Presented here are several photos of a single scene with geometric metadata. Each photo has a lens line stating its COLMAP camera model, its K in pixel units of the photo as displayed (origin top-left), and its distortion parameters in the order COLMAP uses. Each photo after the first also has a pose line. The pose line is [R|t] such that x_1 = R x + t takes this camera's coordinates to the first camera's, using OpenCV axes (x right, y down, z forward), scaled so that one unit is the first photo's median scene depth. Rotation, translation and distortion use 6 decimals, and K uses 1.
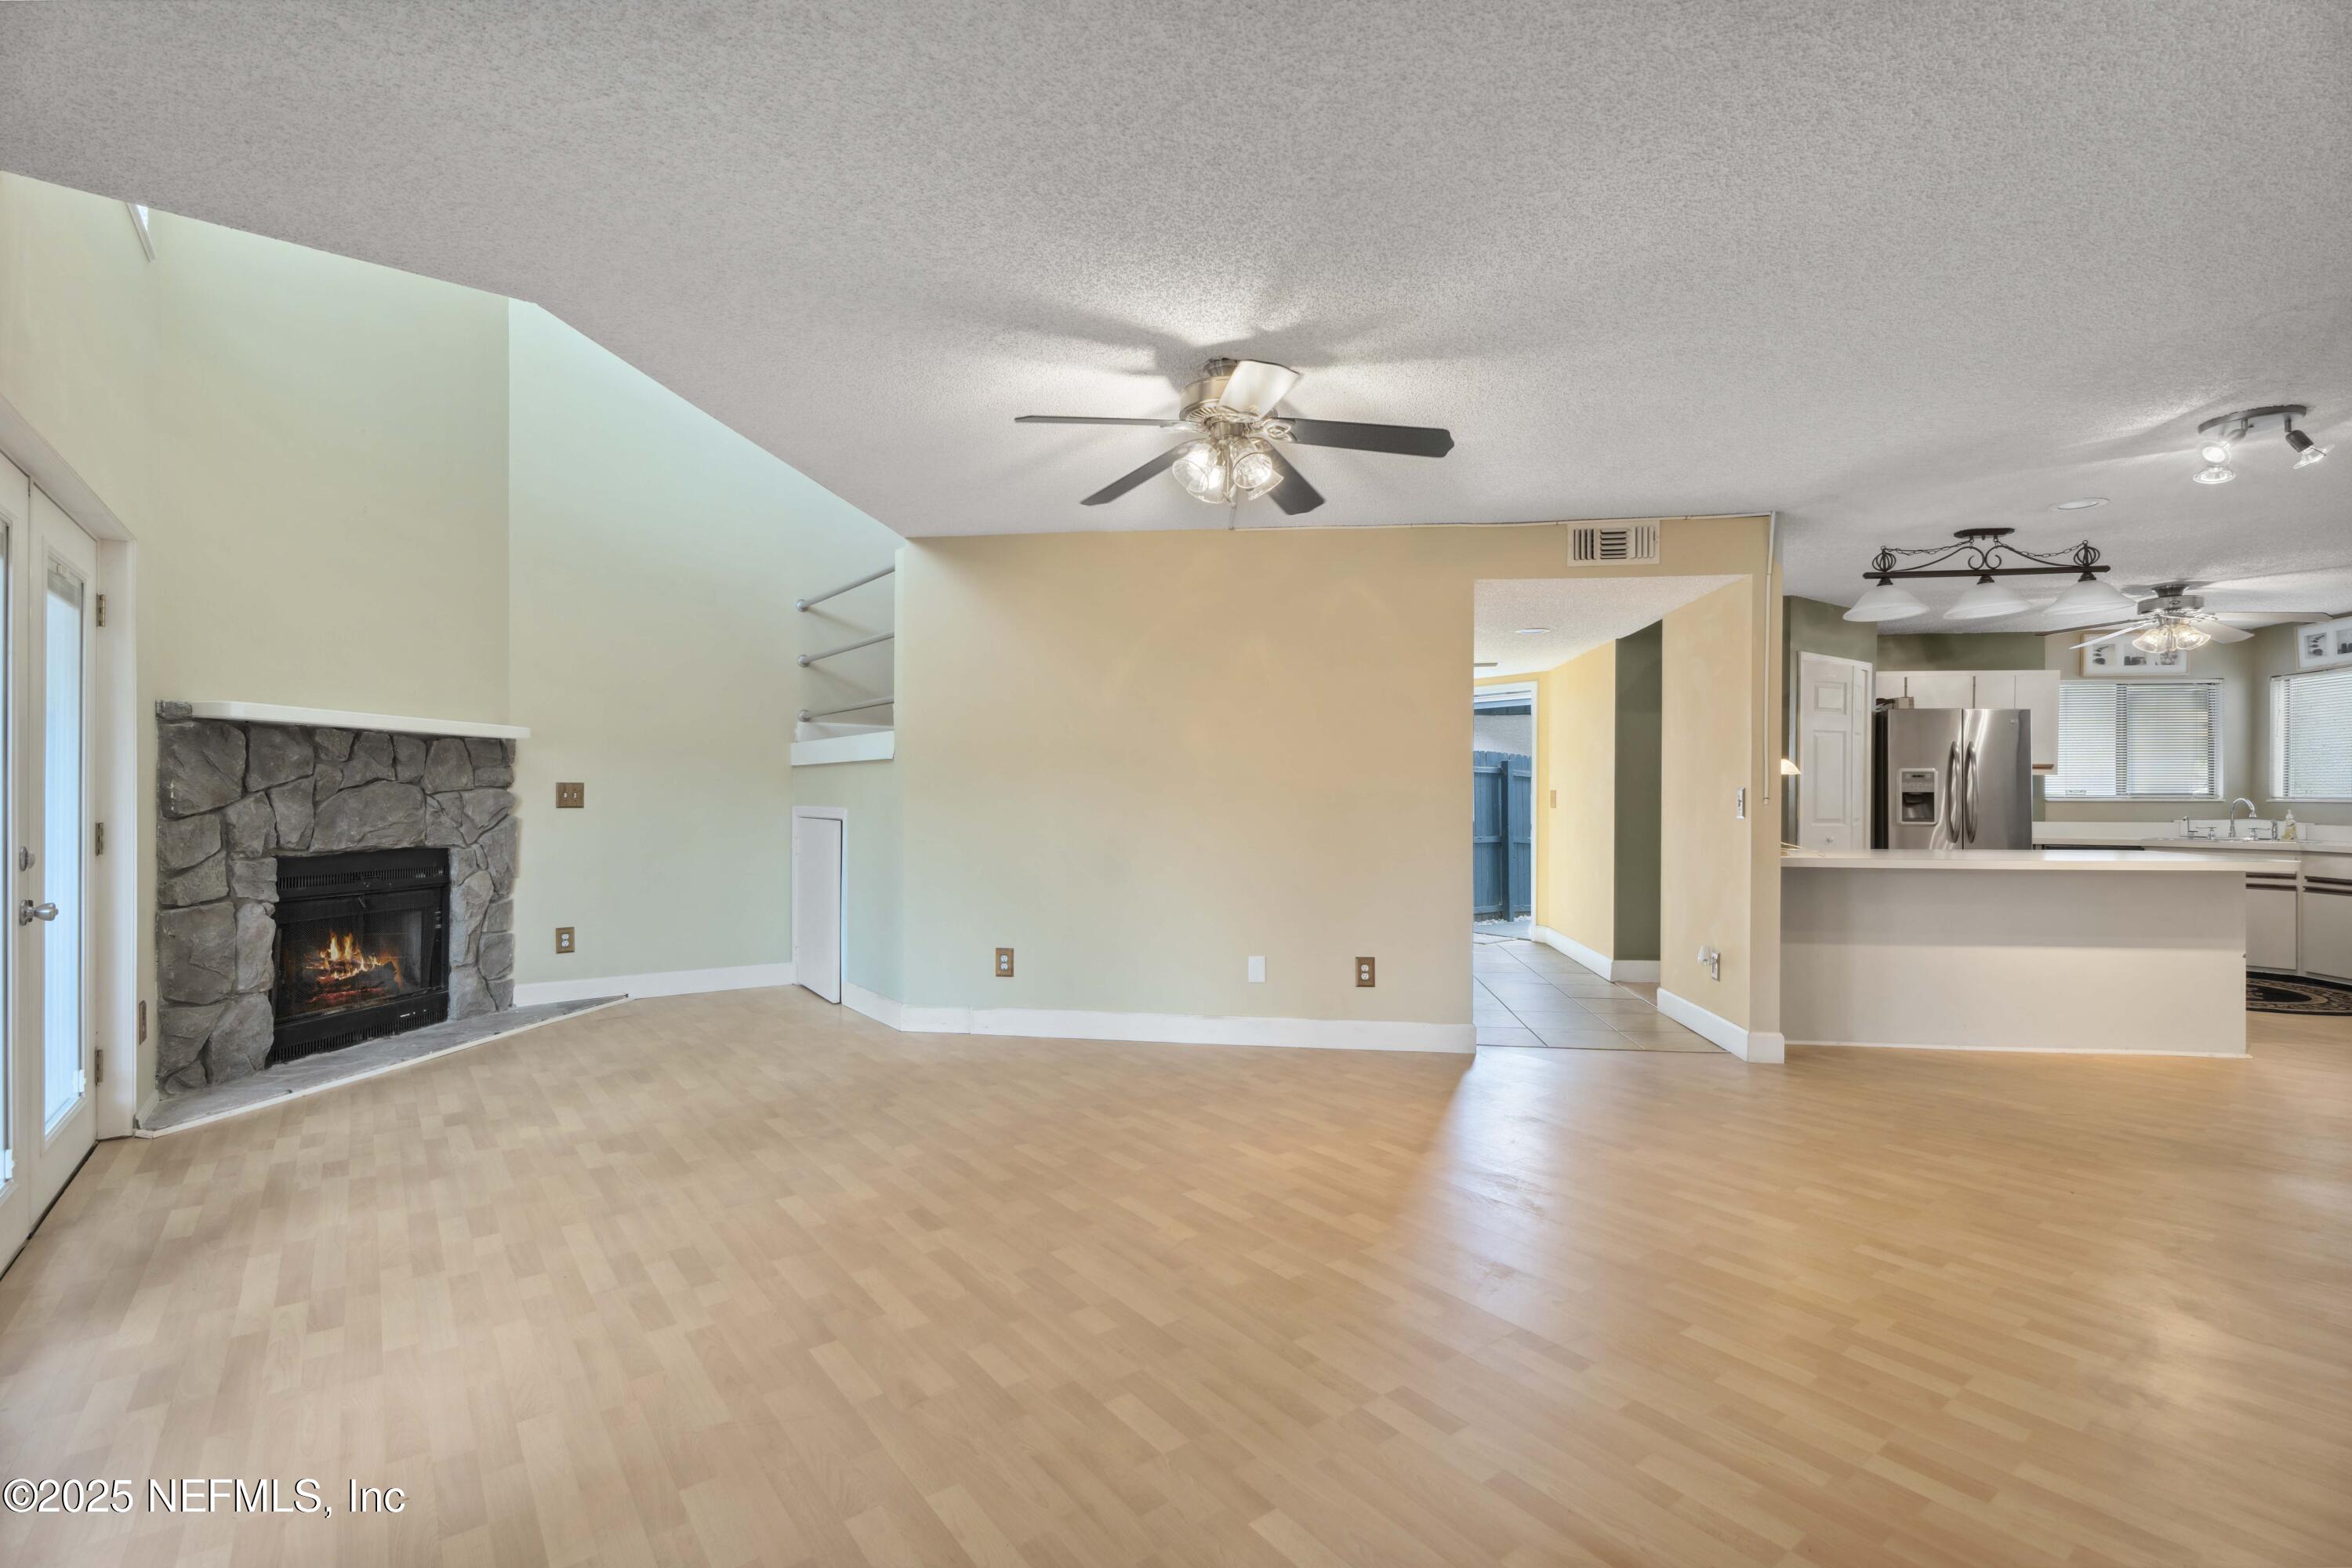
lens RADIAL K [[1042.2, 0, 1153.2], [0, 1042.2, 789.5], [0, 0, 1]] dist [0.006375, -0.003935]
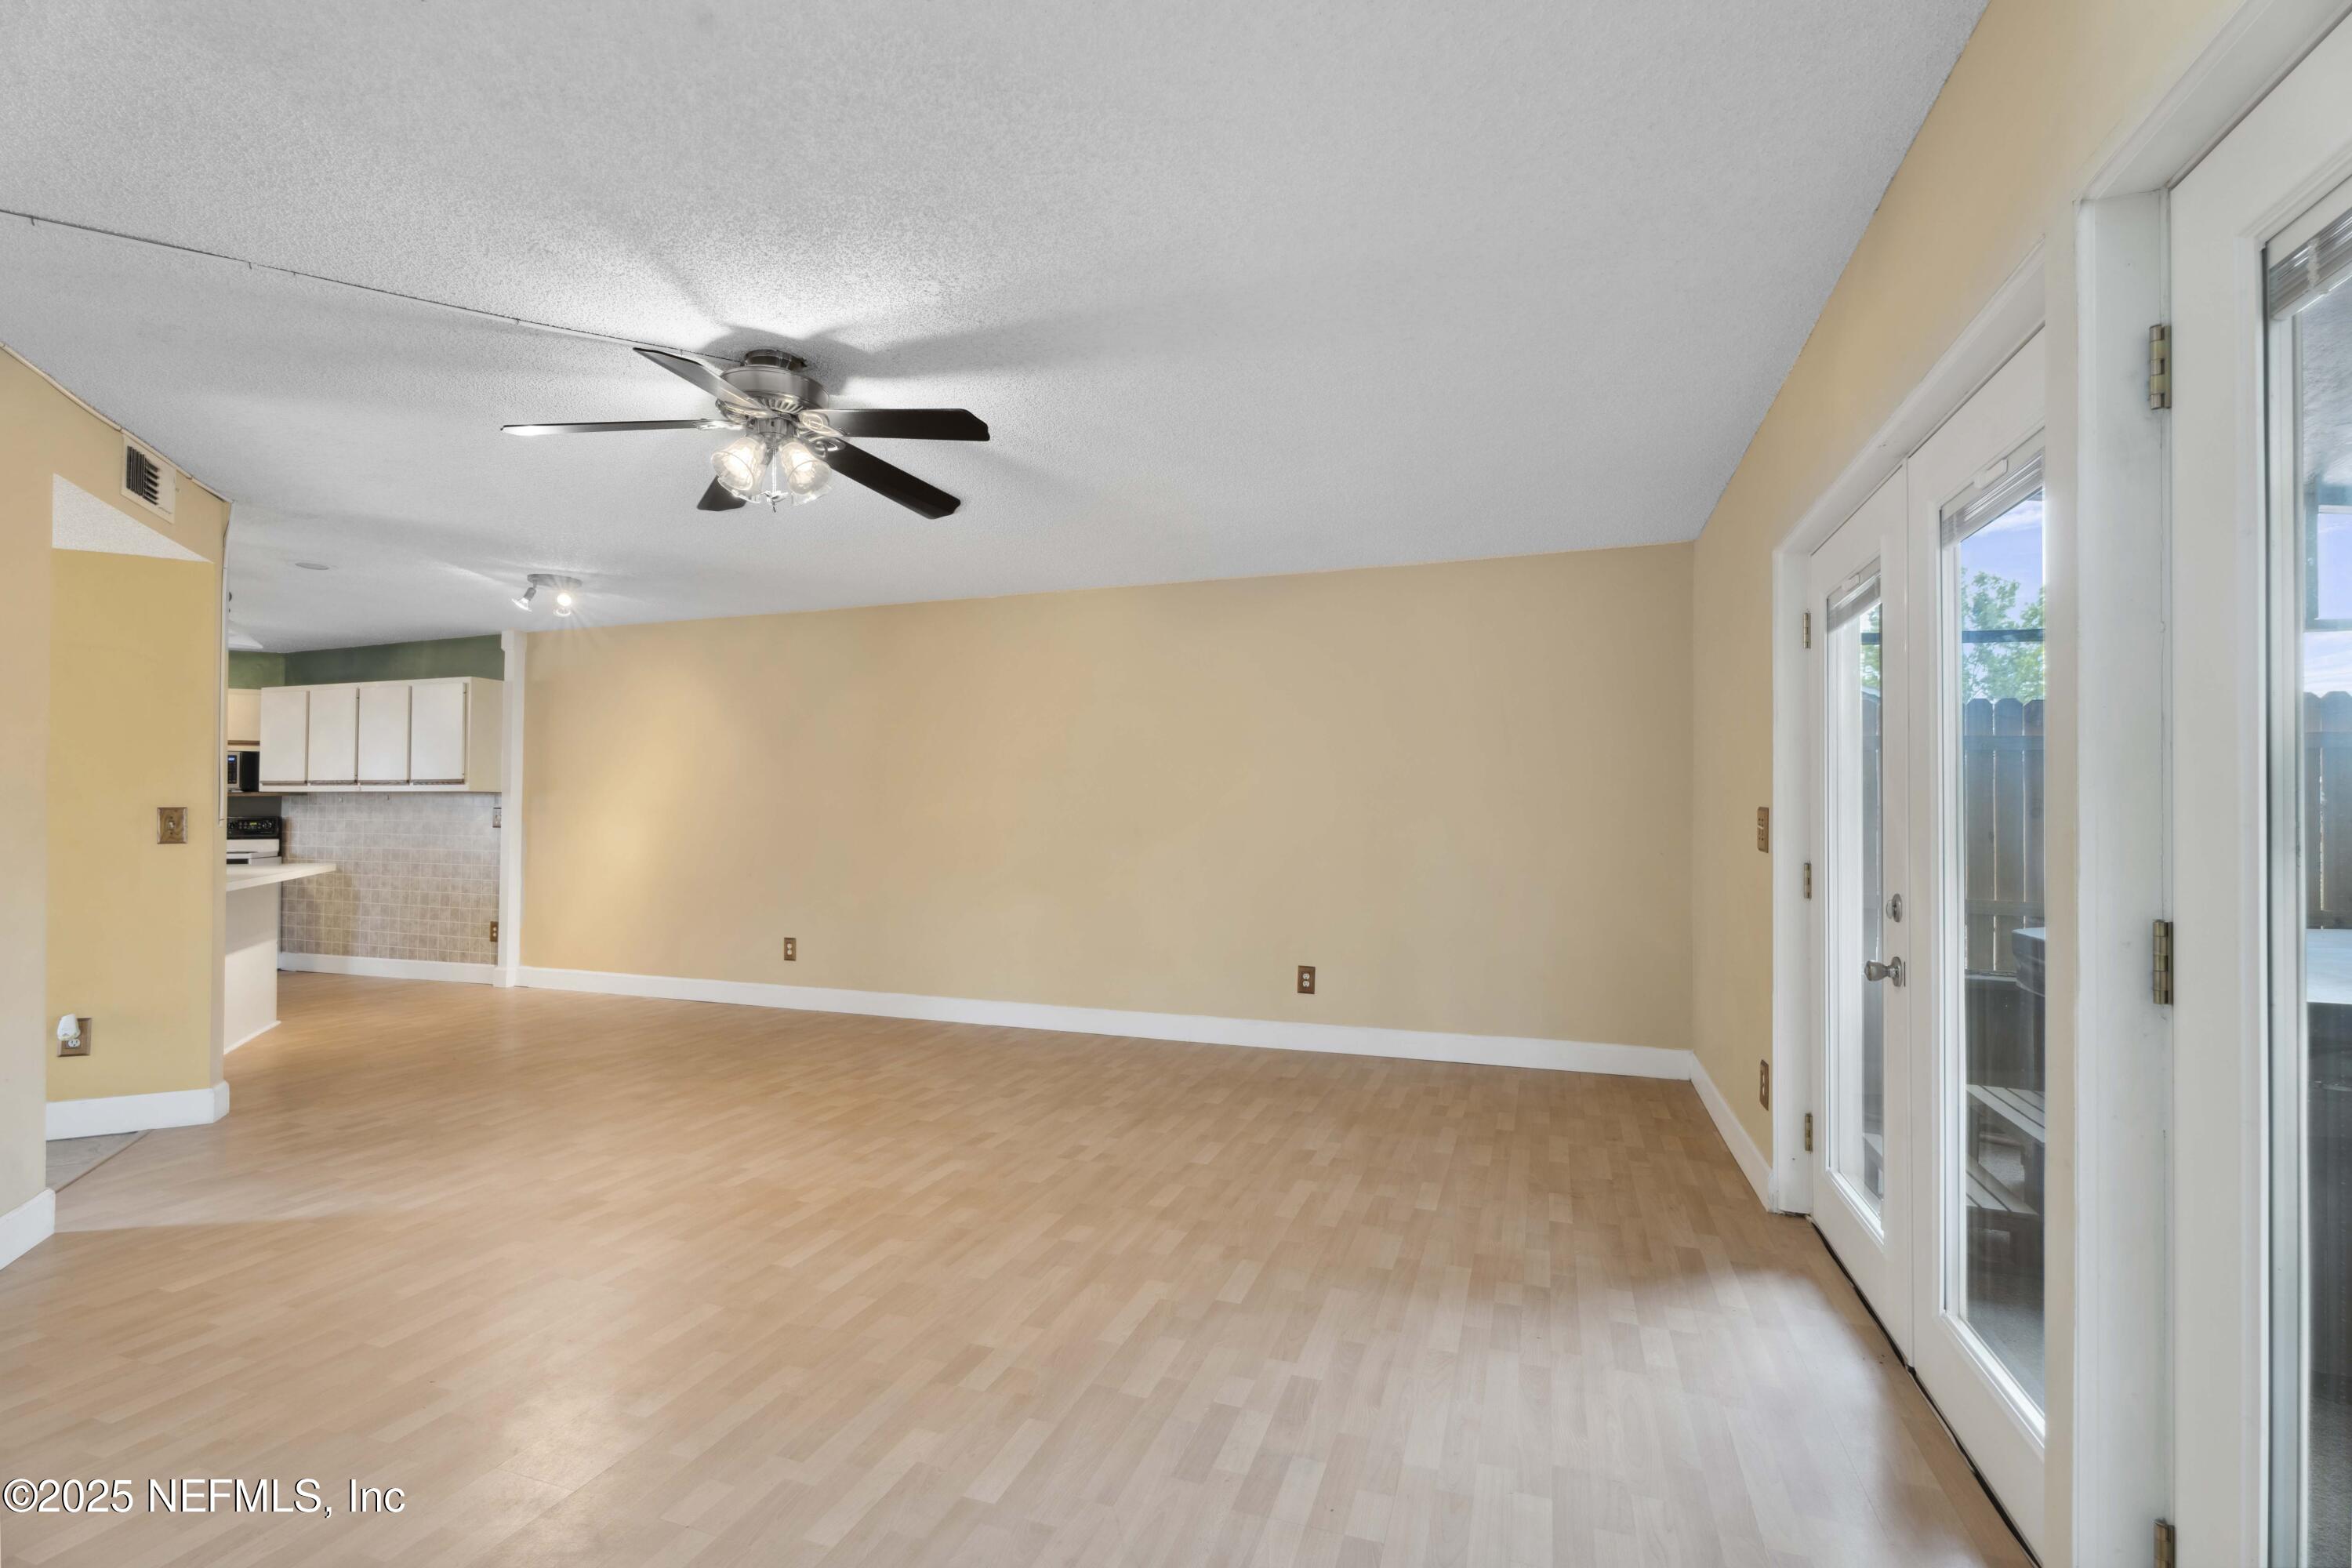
lens RADIAL K [[1042.2, 0, 1172.4], [0, 1042.2, 797.2], [0, 0, 1]] dist [0.006375, -0.003935]
pose [[-0.547631, 0.007910, 0.836682, -0.585103], [-0.009642, 0.999829, -0.015763, -0.003979], [-0.836664, -0.016700, -0.547462, 0.789171]]
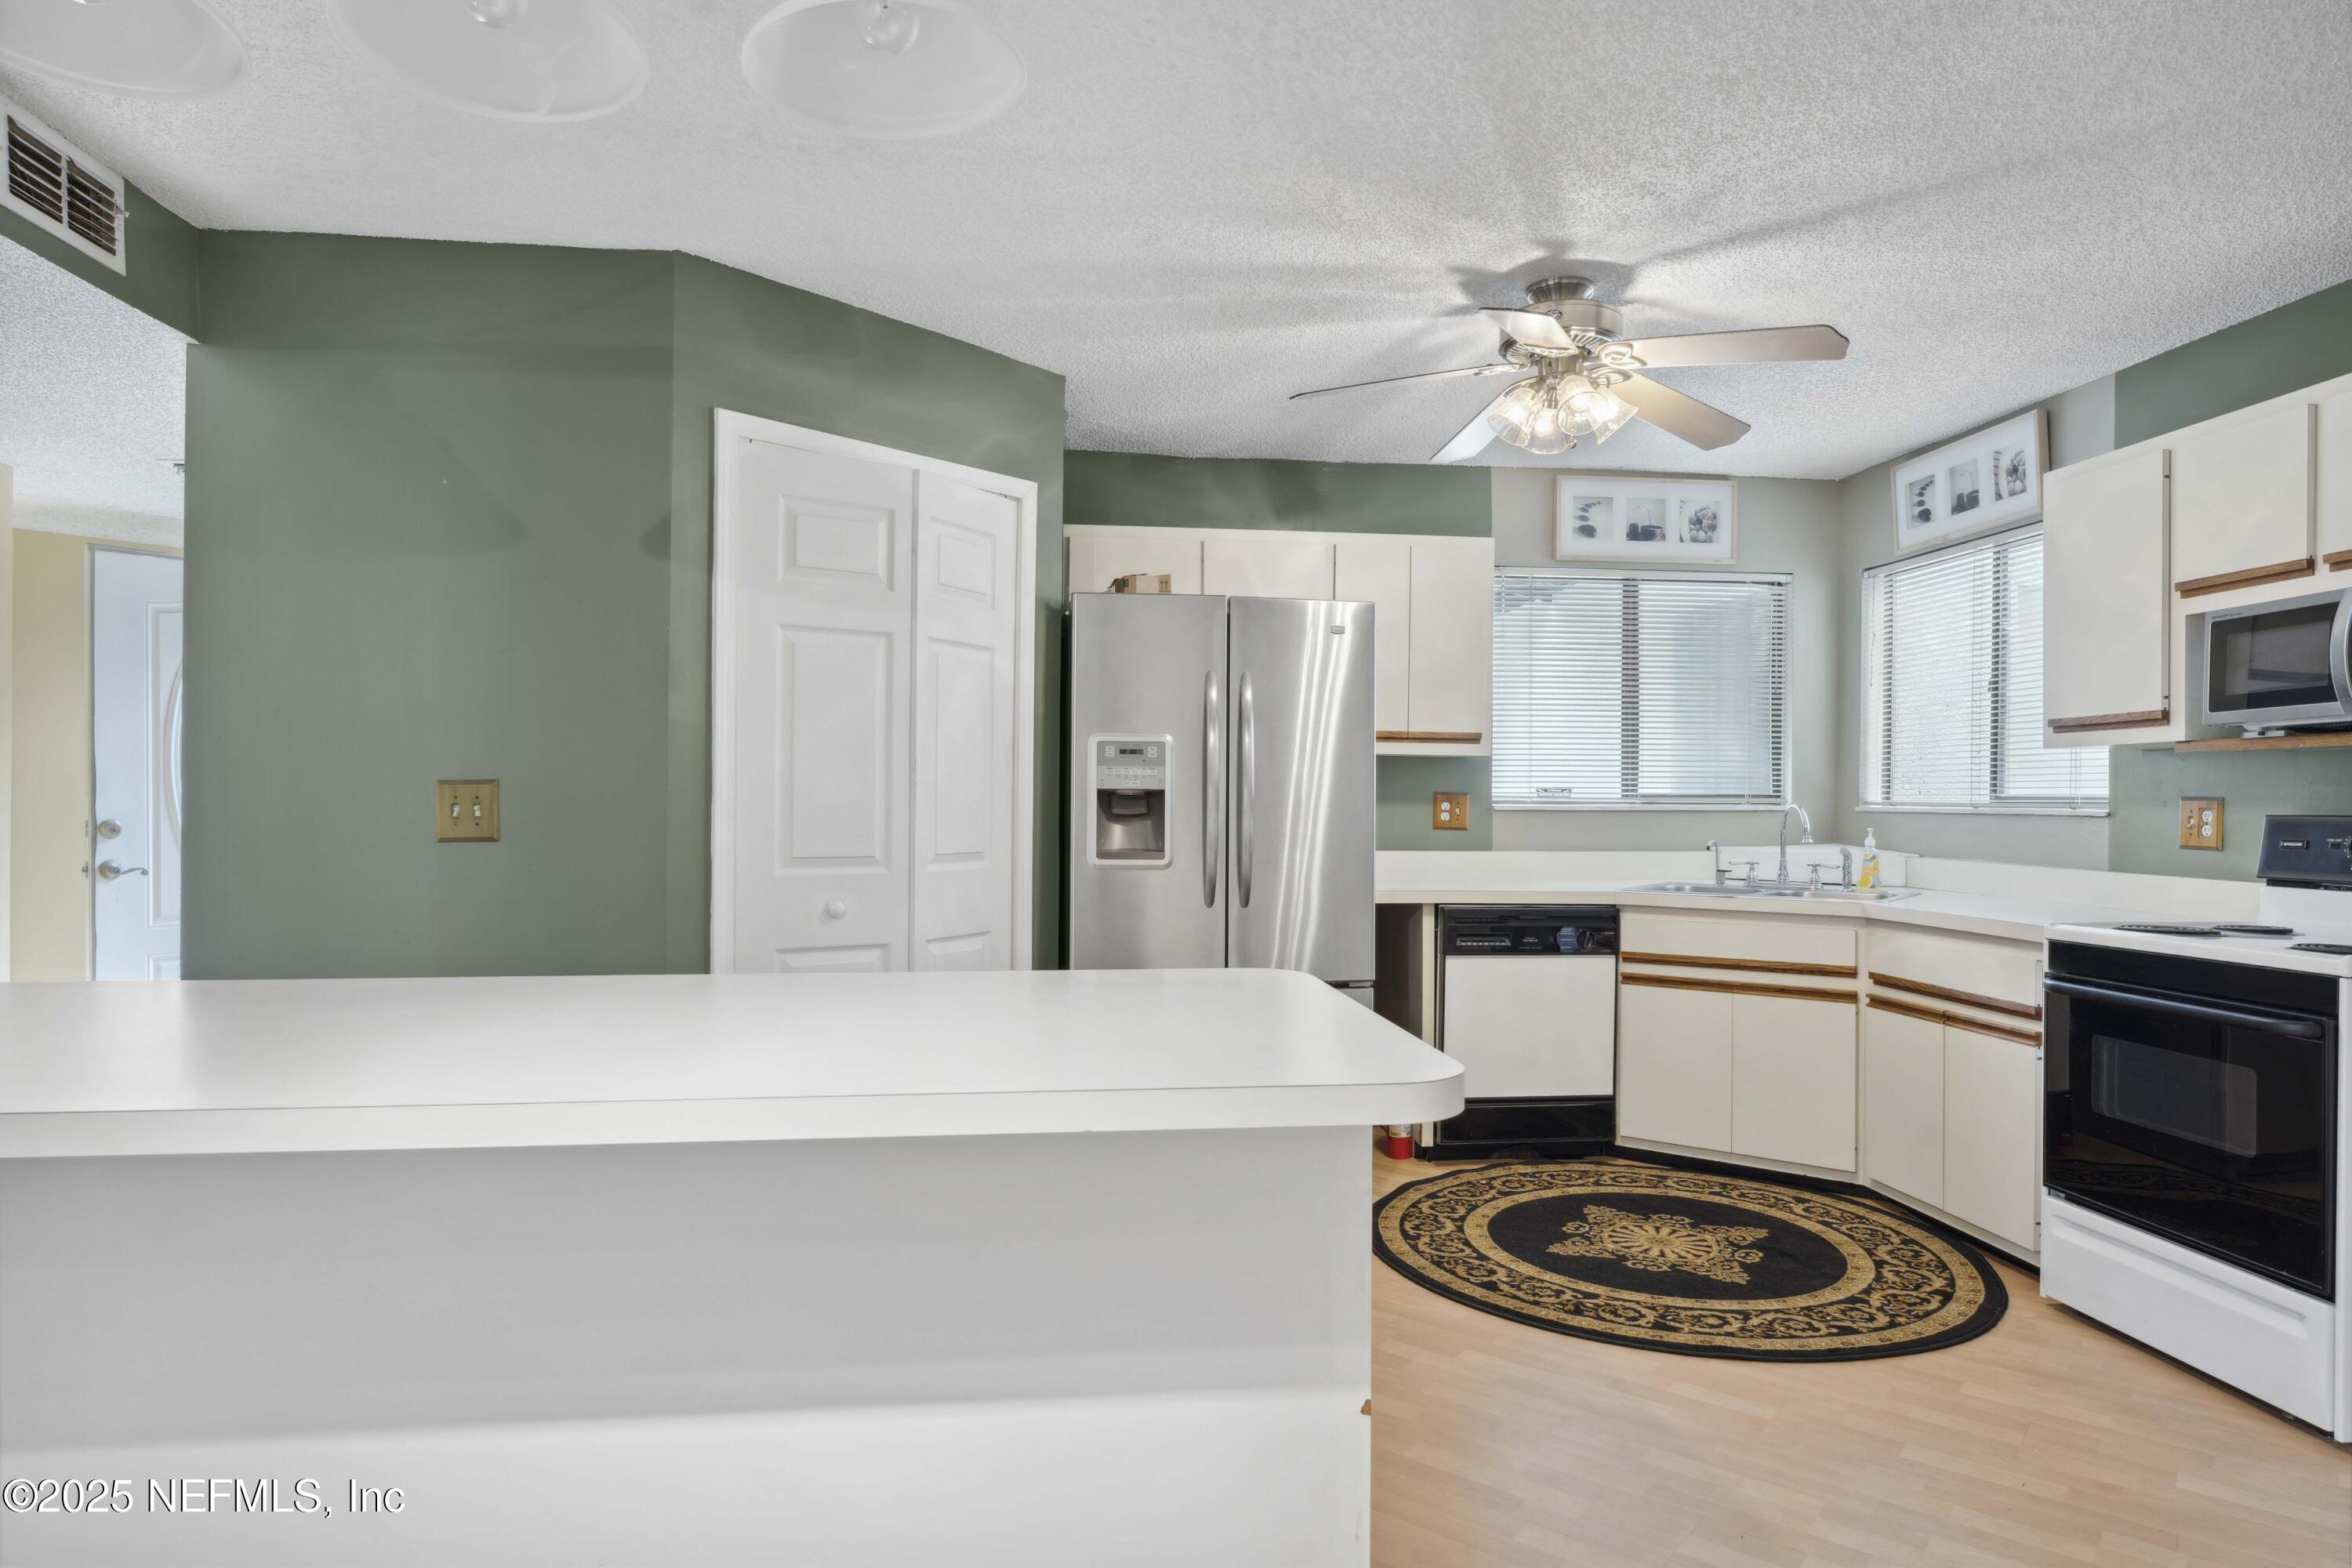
lens RADIAL K [[1369.2, 0, 1158.8], [0, 1369.2, 788.3], [0, 0, 1]] dist [-0.032821, 0.013362]
pose [[0.972621, 0.003745, 0.232367, 0.922263], [-0.002869, 0.999987, -0.004110, 0.006909], [-0.232379, 0.003330, 0.972620, 0.685409]]
